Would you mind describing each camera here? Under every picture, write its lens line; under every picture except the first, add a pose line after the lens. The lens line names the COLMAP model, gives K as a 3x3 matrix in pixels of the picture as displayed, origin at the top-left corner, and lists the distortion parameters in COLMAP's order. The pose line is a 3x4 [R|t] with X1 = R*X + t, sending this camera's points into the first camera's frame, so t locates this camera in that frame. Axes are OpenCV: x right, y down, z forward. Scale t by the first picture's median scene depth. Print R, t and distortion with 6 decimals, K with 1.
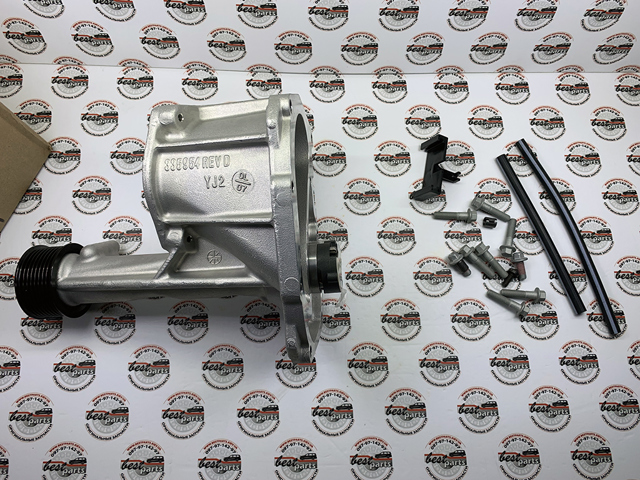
lens RADIAL K [[506.0, 0, 320.4], [0, 506.0, 237.6], [0, 0, 1]] dist [0.007452, -0.039783]
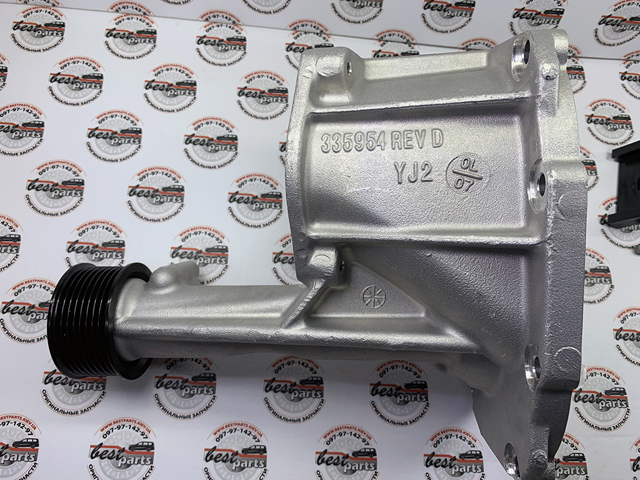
lens RADIAL K [[506.0, 0, 316.8], [0, 506.0, 244.2], [0, 0, 1]] dist [0.007452, -0.039783]
pose [[0.998455, 0.052835, 0.017231, -0.248149], [-0.052018, 0.997638, -0.044851, 0.004258], [-0.019560, 0.043885, 0.998845, 0.314993]]
